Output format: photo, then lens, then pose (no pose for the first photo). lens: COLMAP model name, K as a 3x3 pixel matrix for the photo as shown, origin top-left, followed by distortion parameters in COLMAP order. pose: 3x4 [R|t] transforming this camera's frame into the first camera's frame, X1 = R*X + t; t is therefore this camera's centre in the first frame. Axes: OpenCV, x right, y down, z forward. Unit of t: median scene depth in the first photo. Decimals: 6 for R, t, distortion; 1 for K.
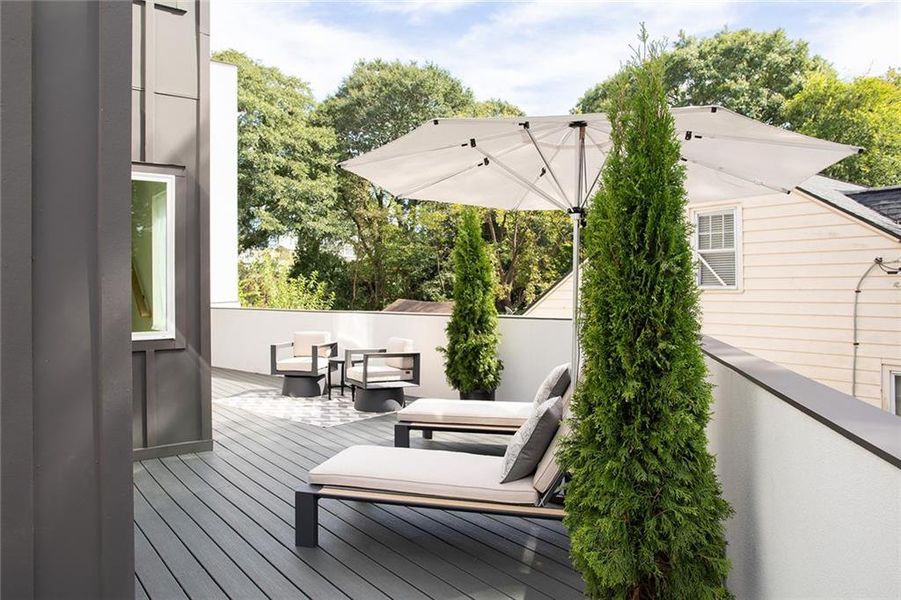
lens RADIAL K [[706.0, 0, 449.0], [0, 706.0, 284.7], [0, 0, 1]] dist [-0.080069, -0.000223]
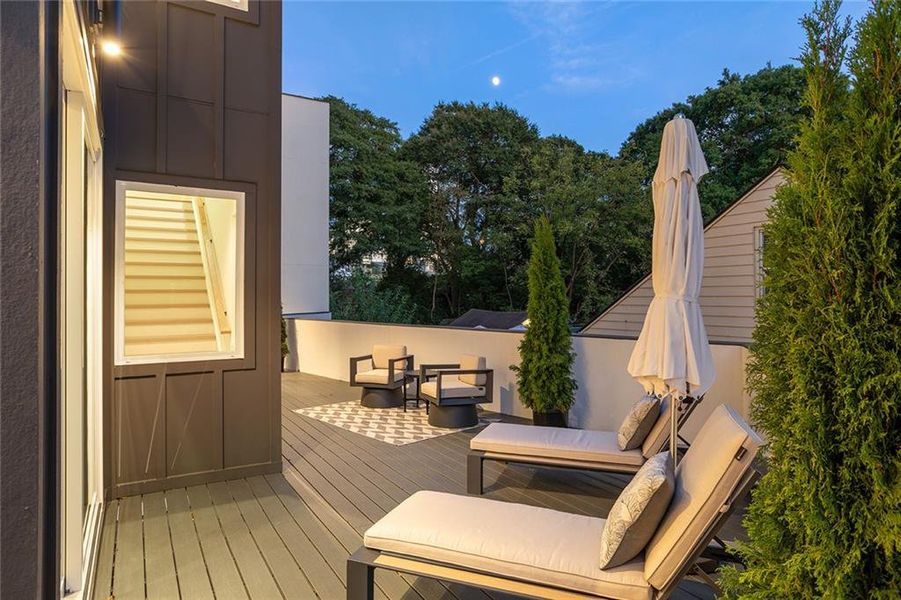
lens RADIAL K [[590.3, 0, 450.5], [0, 590.3, 300.0], [0, 0, 1]] dist [-0.036582, 0.000038]
pose [[0.994261, 0.008198, -0.106669, -0.010275], [-0.007309, 0.999935, 0.008722, -0.008744], [0.106734, -0.007892, 0.994256, 0.130235]]
